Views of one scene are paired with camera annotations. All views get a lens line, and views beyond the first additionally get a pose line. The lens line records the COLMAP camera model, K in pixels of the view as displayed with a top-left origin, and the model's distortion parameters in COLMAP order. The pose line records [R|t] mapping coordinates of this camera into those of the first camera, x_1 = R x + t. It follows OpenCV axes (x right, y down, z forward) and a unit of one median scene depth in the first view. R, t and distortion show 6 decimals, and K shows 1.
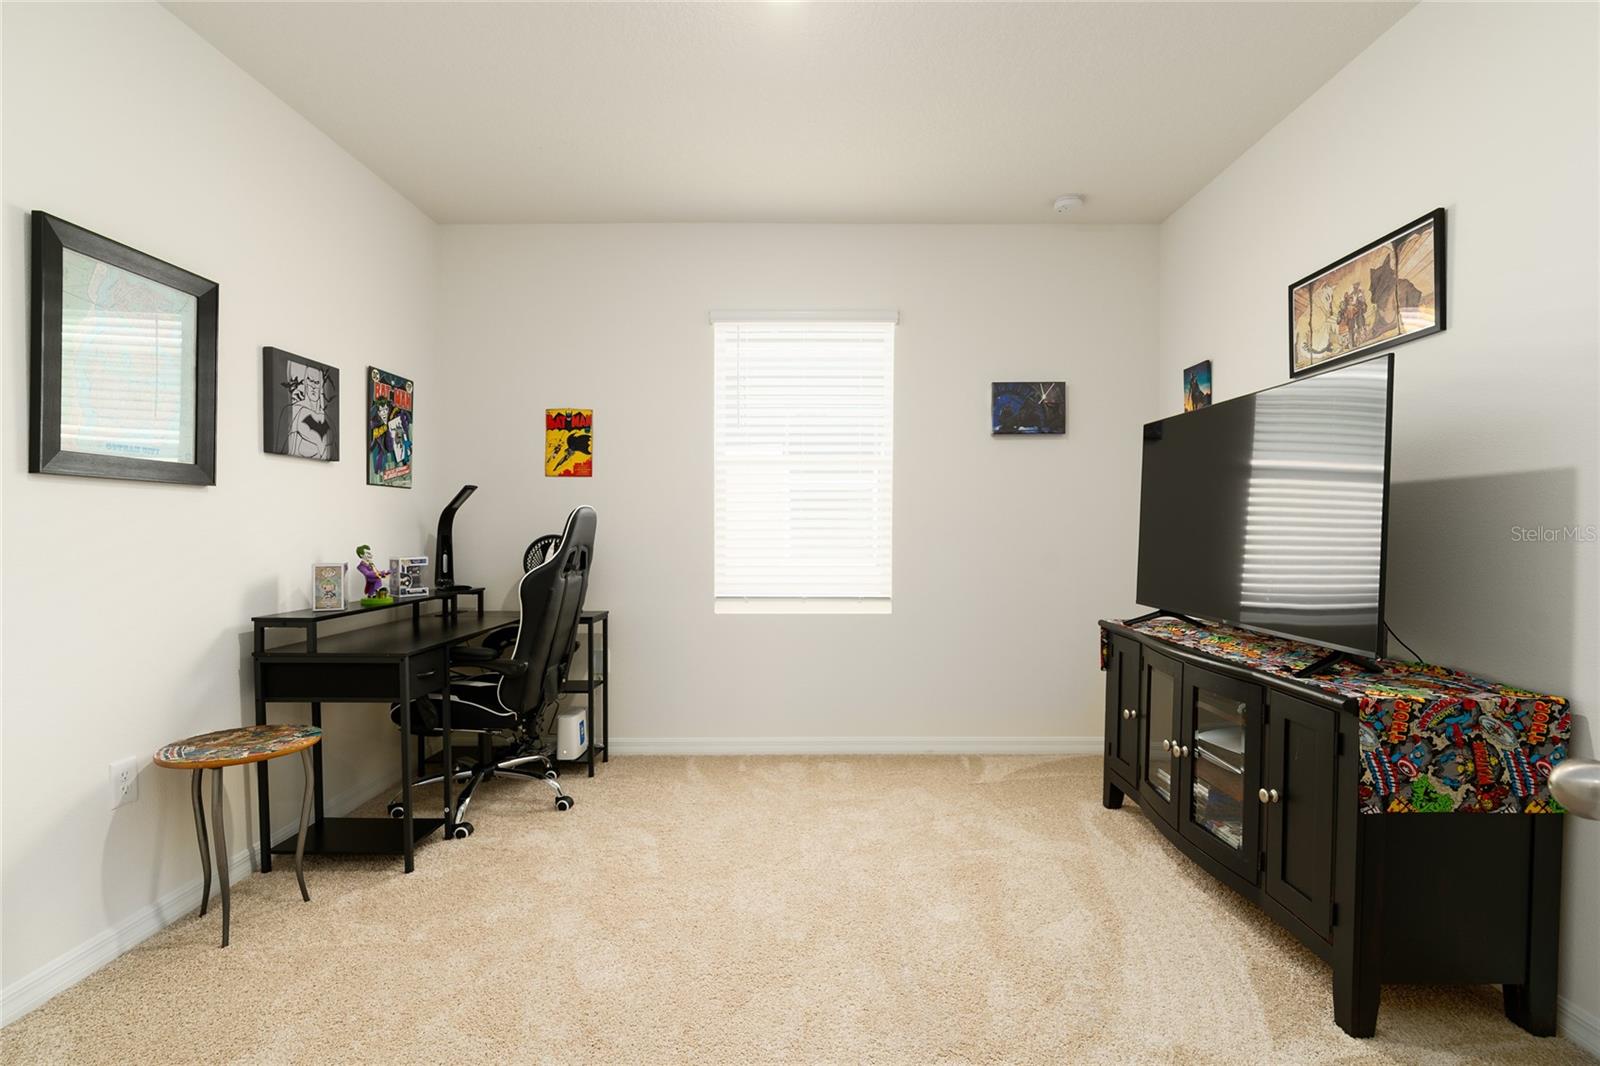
lens RADIAL K [[741.9, 0, 795.9], [0, 741.9, 527.8], [0, 0, 1]] dist [0.000323, -0.000008]
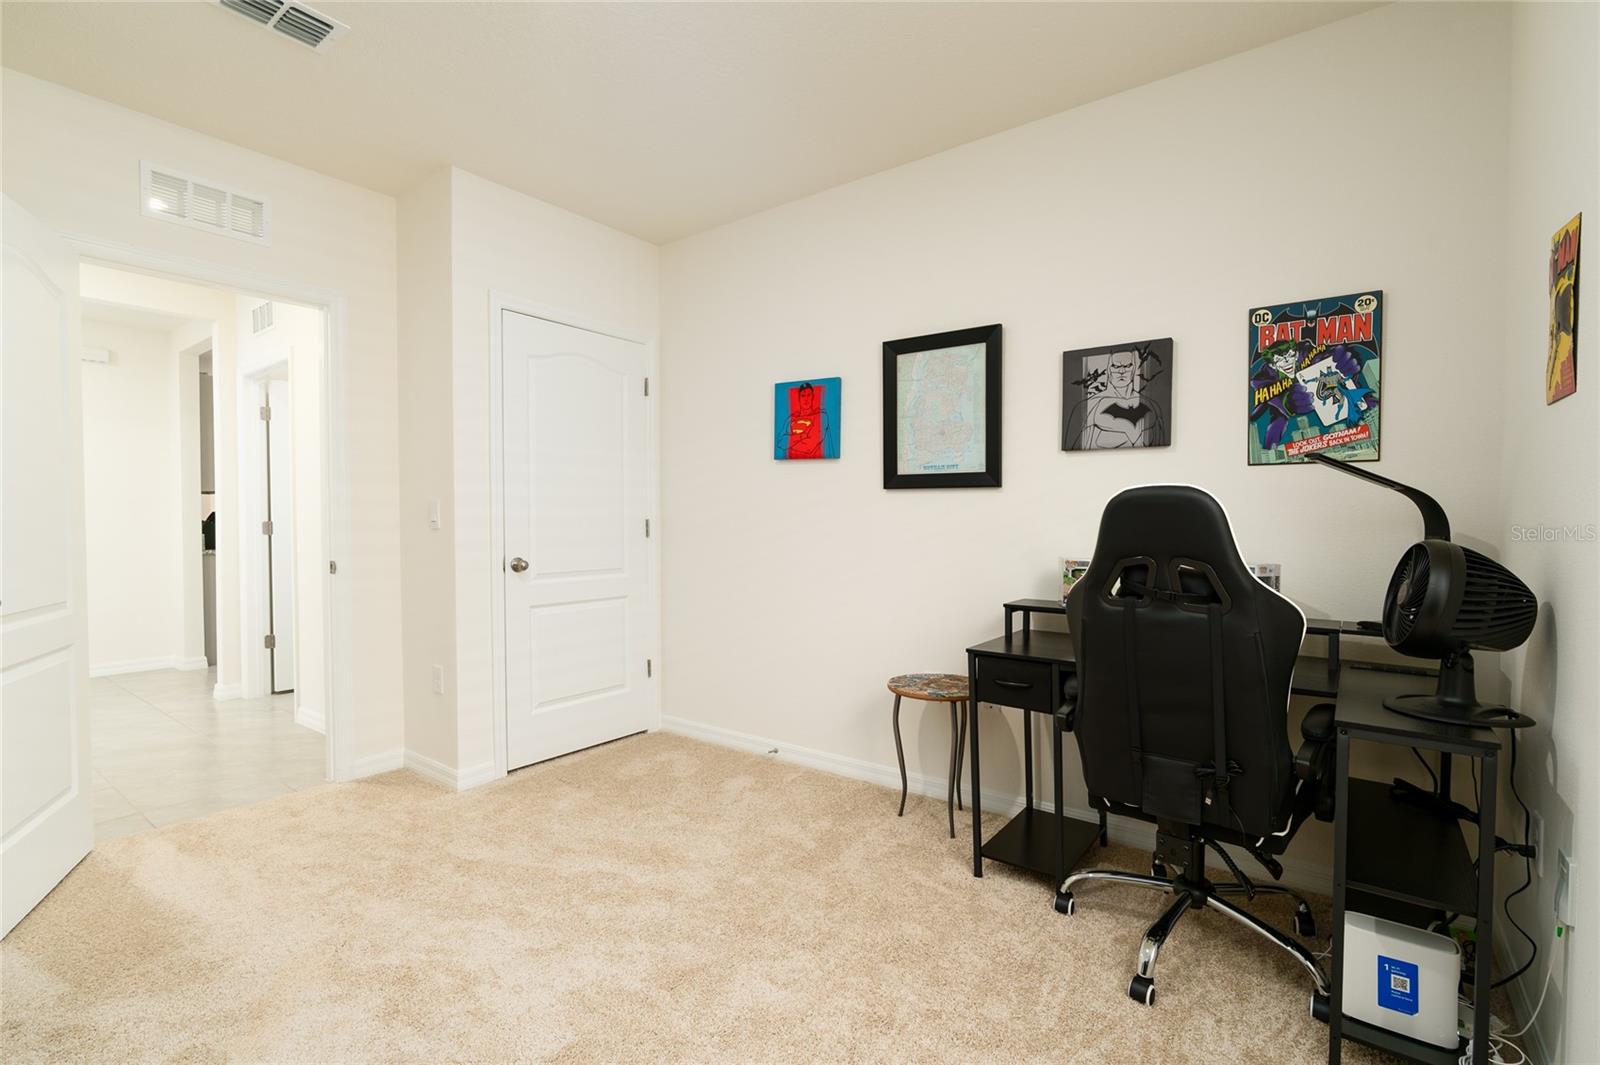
lens RADIAL K [[741.9, 0, 791.6], [0, 741.9, 536.4], [0, 0, 1]] dist [0.000323, -0.000008]
pose [[-0.578808, 0.016655, -0.815294, 0.354264], [-0.004903, 0.999702, 0.023903, -0.001221], [0.815449, 0.017833, -0.578554, 1.166329]]
